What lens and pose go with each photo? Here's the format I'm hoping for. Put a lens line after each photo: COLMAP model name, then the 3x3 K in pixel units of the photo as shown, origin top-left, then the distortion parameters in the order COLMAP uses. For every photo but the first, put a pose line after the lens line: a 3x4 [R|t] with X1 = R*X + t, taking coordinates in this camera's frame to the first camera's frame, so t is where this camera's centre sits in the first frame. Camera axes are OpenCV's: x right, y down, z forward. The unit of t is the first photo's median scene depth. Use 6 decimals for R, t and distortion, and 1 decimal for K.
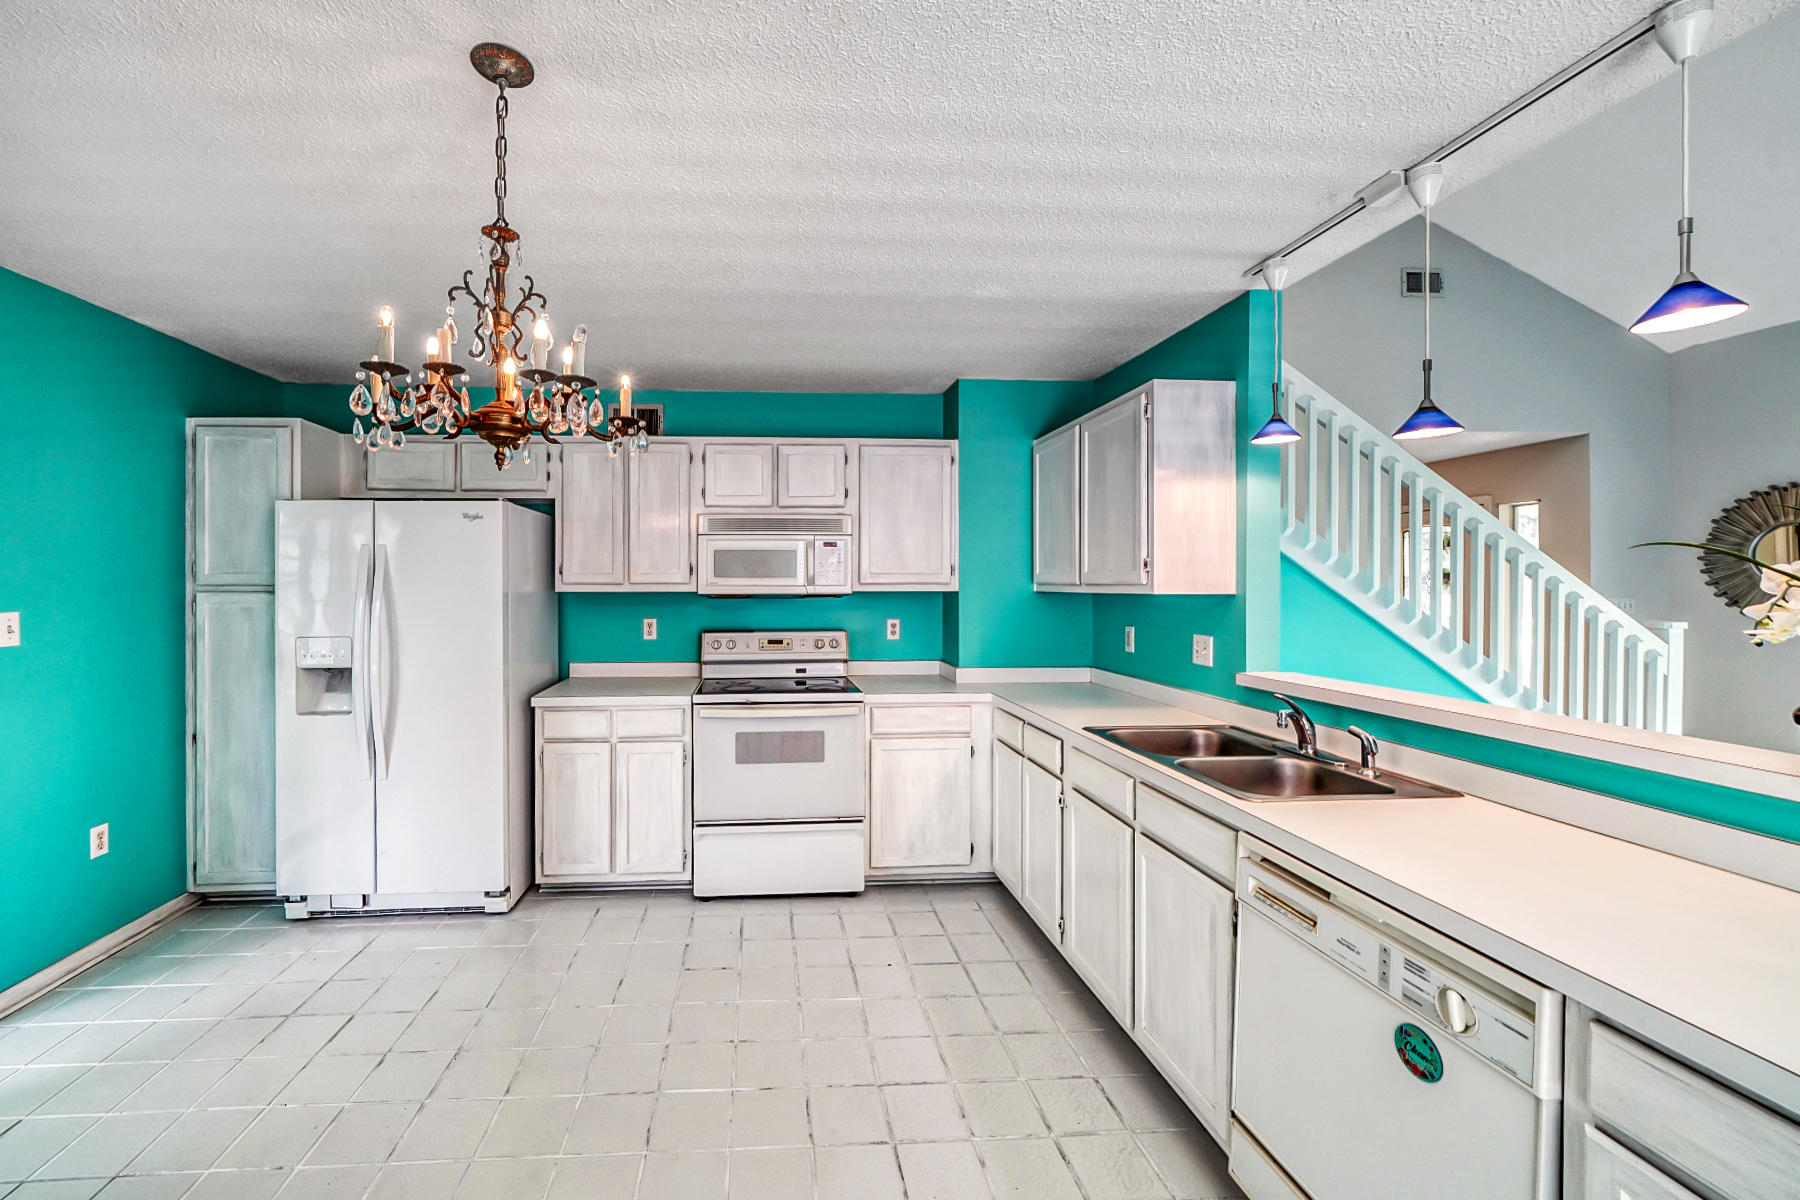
lens RADIAL K [[699.8, 0, 810.6], [0, 699.8, 585.0], [0, 0, 1]] dist [-0.000062, -0.000198]
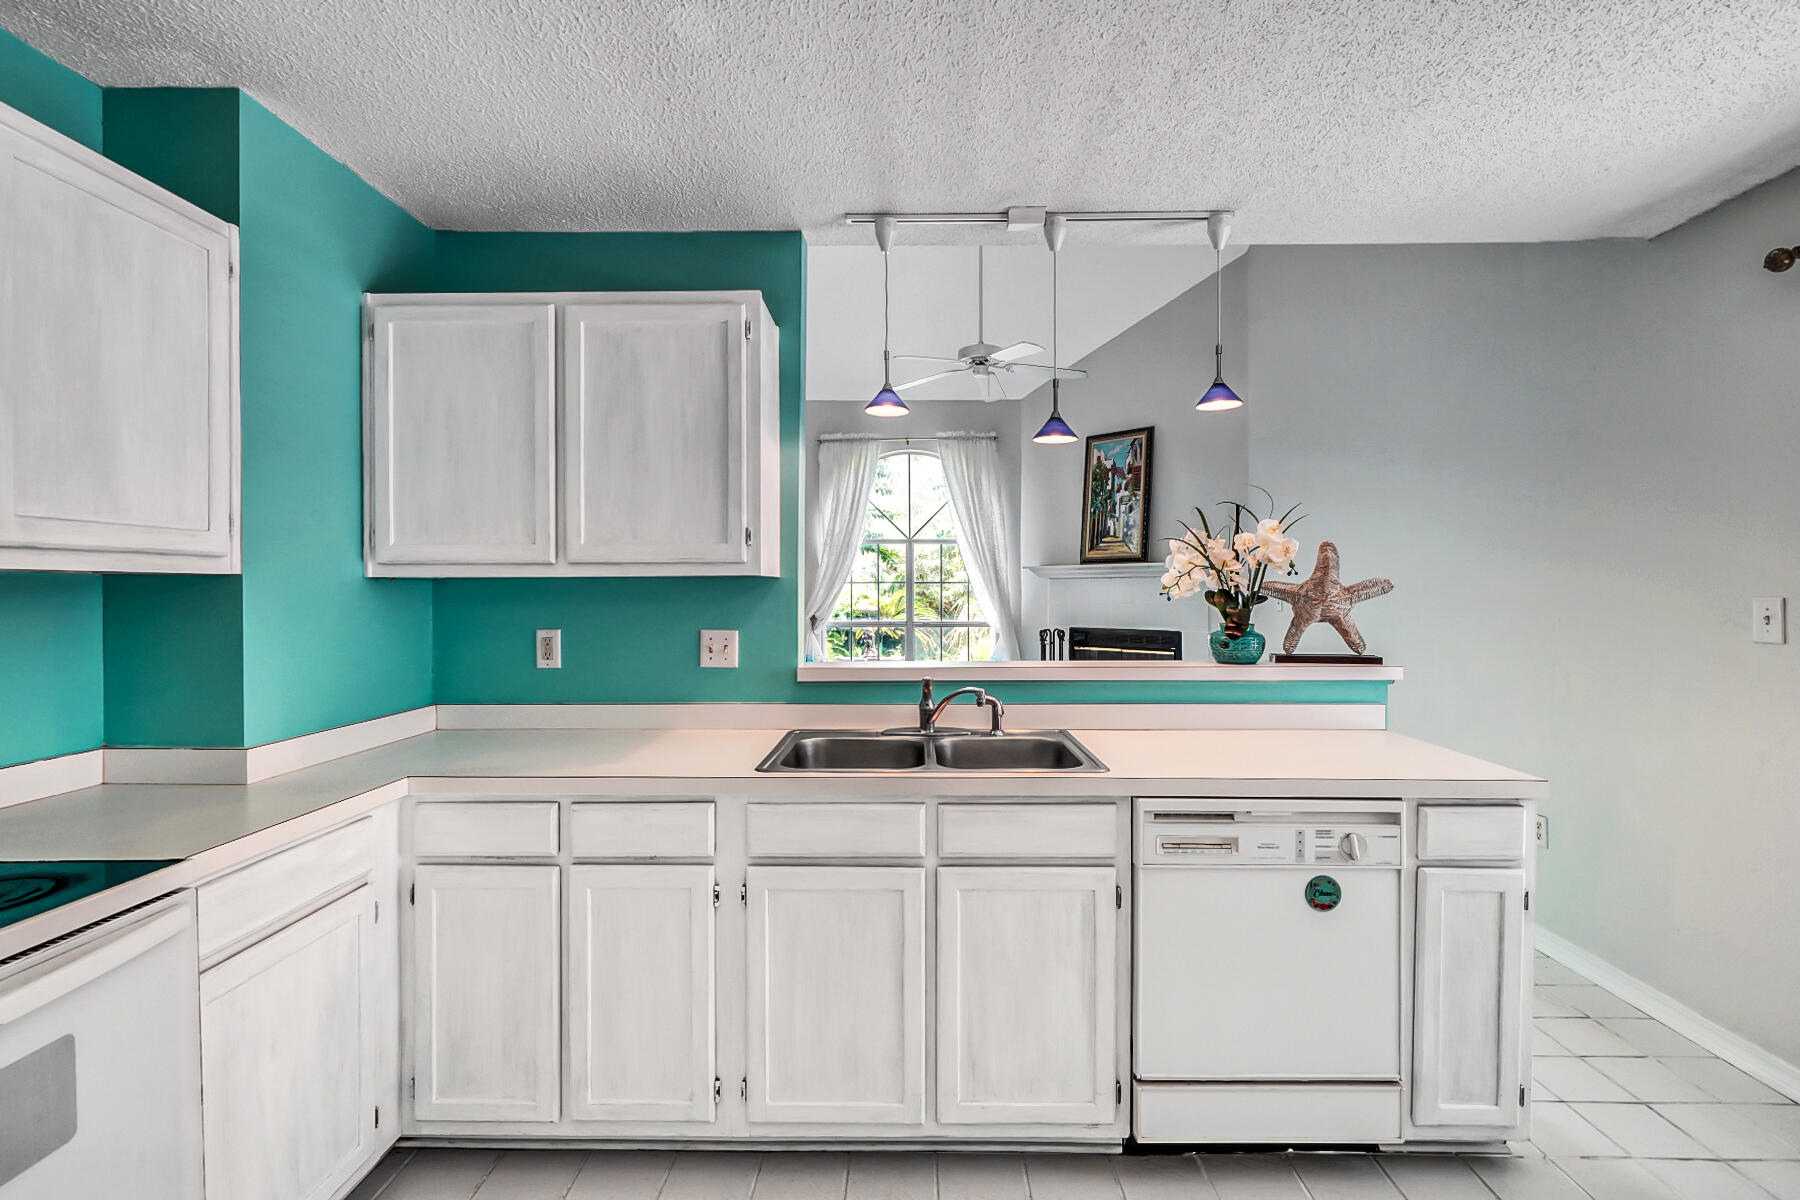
lens RADIAL K [[792.9, 0, 888.2], [0, 792.9, 601.2], [0, 0, 1]] dist [0.002281, -0.000496]
pose [[0.092711, -0.013018, 0.995608, -0.322322], [0.005293, 0.999907, 0.012582, 0.028659], [-0.995679, 0.004104, 0.092772, 0.722264]]
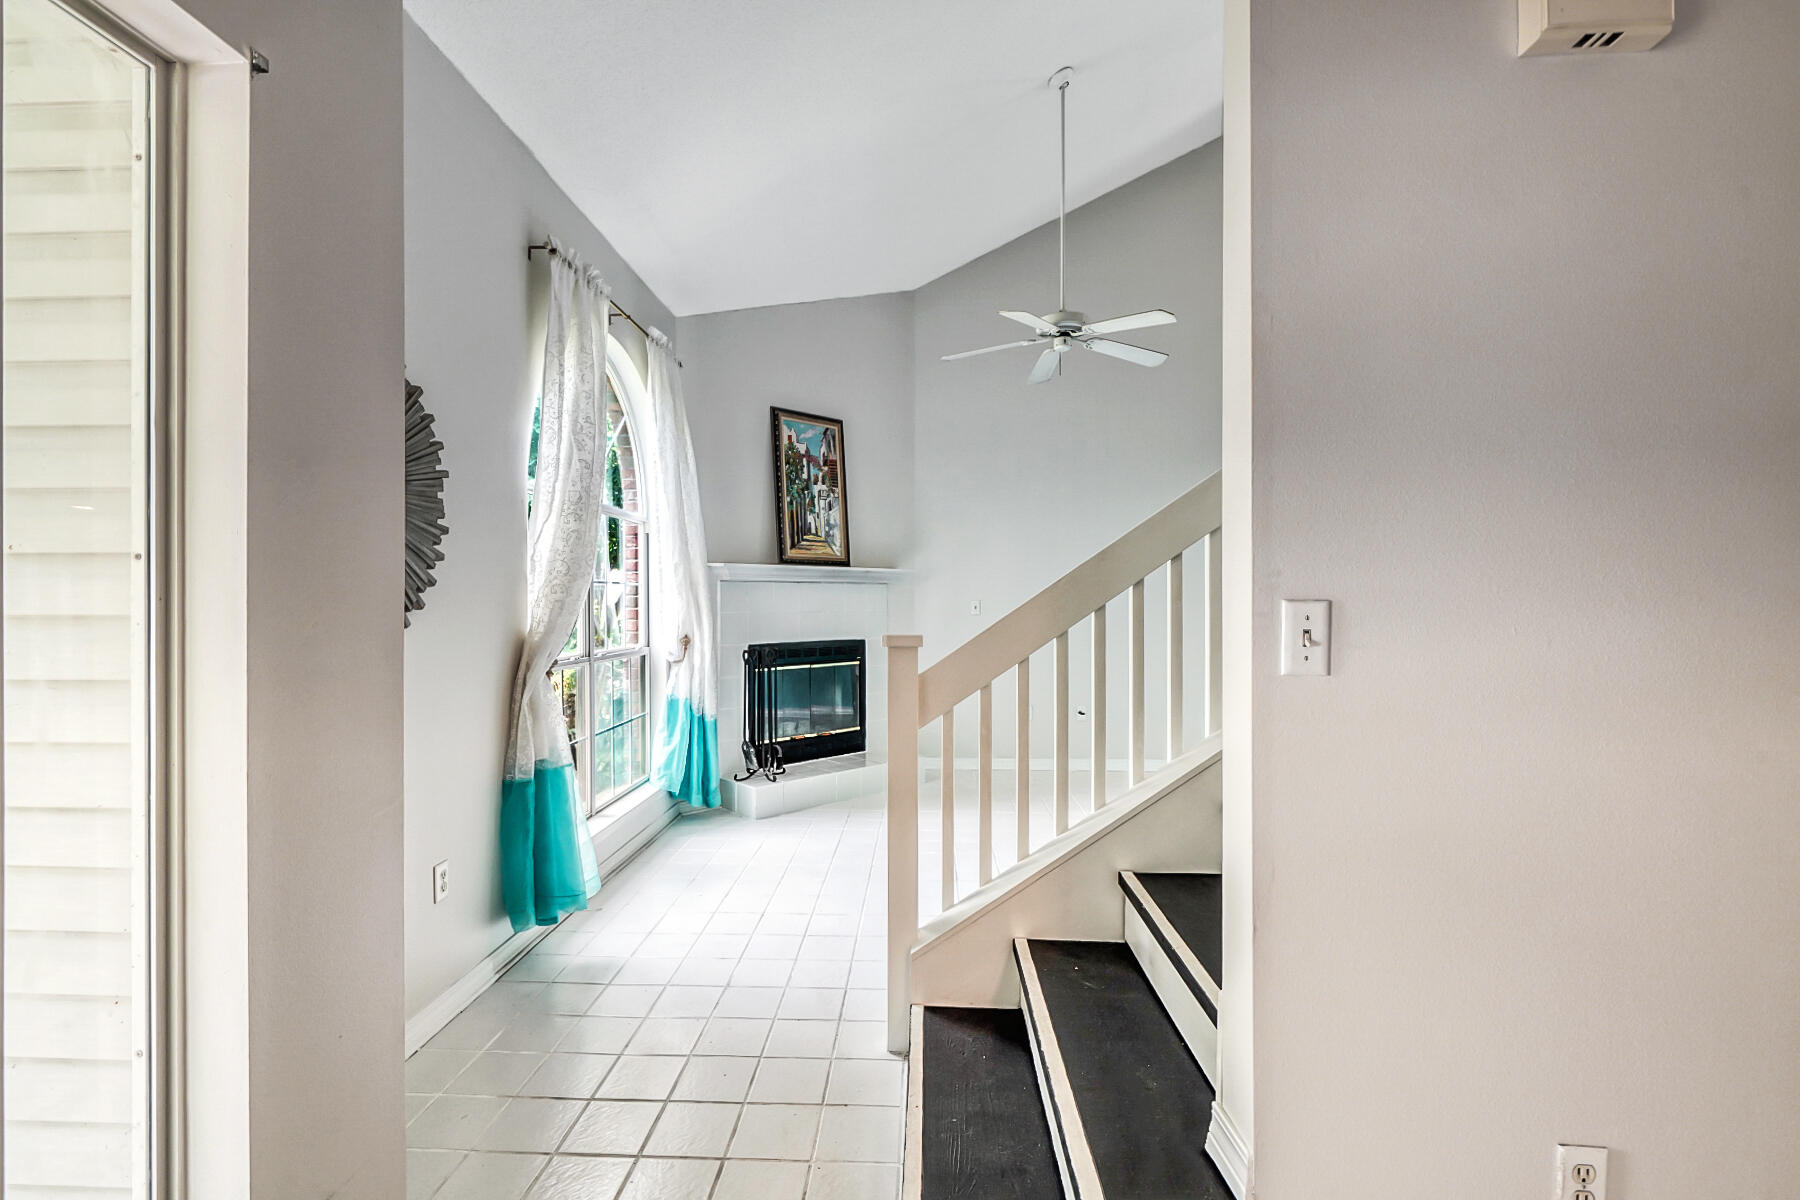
lens RADIAL K [[792.9, 0, 896.7], [0, 792.9, 600.2], [0, 0, 1]] dist [0.002281, -0.000496]
pose [[-0.994608, 0.001269, 0.103694, 1.619293], [0.002013, 0.999973, 0.007069, 0.023419], [-0.103682, 0.007240, -0.994584, 2.233992]]
